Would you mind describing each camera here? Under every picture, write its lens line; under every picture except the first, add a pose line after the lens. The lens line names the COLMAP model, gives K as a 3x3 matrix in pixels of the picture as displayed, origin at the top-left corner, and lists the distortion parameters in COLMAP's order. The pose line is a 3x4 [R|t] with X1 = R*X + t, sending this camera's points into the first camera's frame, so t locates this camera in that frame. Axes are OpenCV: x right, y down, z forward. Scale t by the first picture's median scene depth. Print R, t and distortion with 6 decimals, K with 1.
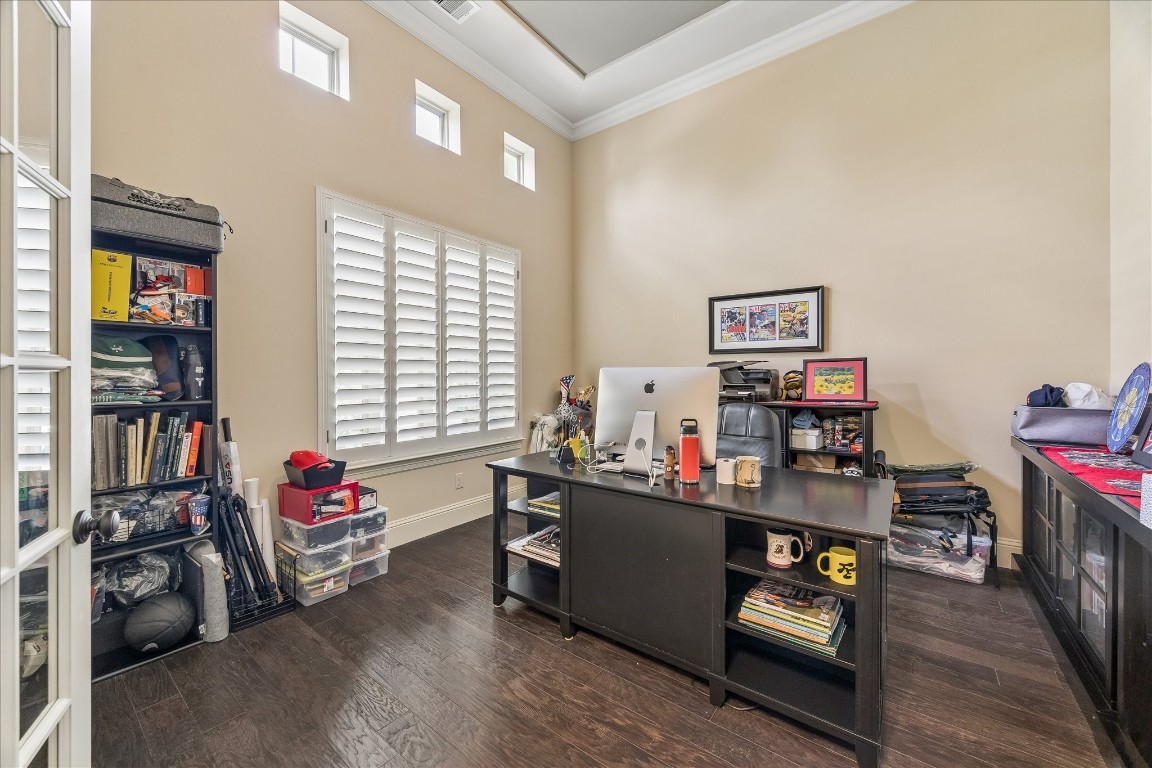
lens RADIAL K [[444.2, 0, 576.4], [0, 444.2, 376.0], [0, 0, 1]] dist [-0.001821, -0.001185]
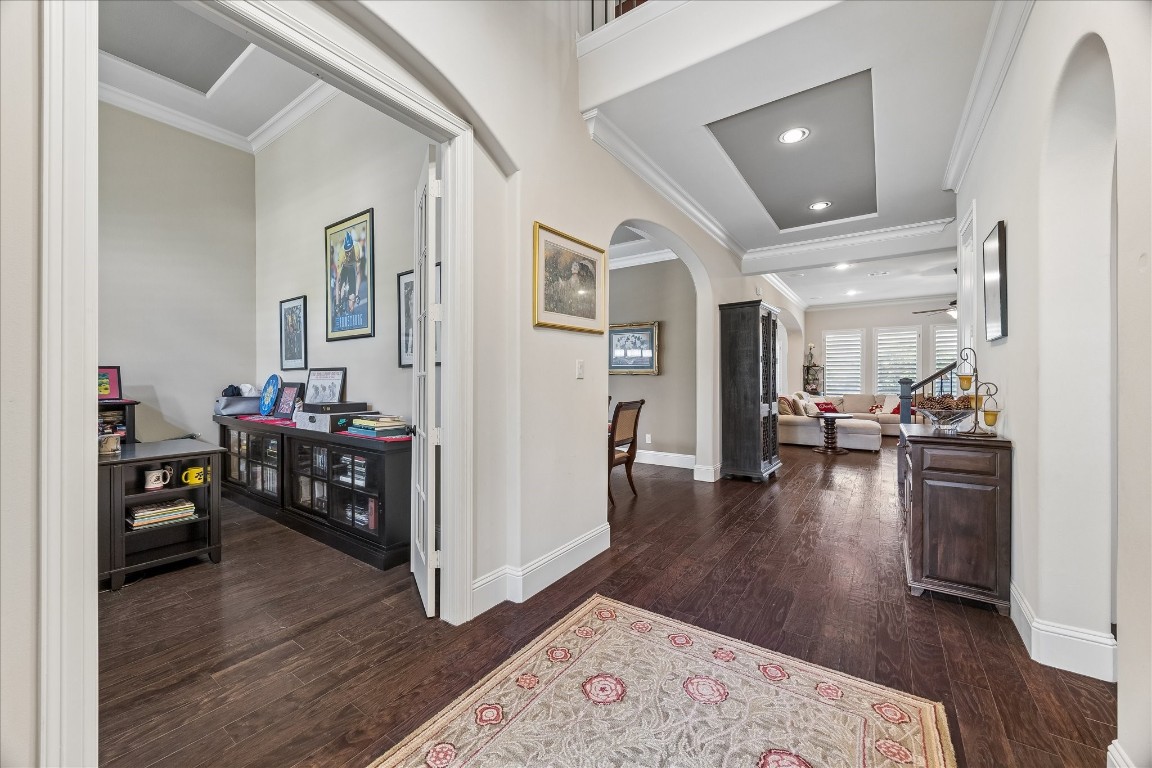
lens RADIAL K [[444.2, 0, 583.2], [0, 444.2, 379.4], [0, 0, 1]] dist [-0.001821, -0.001185]
pose [[-0.053903, 0.002491, 0.998543, -0.968689], [0.002179, 0.999995, -0.002377, 0.003968], [-0.998544, 0.002048, -0.053908, -0.412651]]
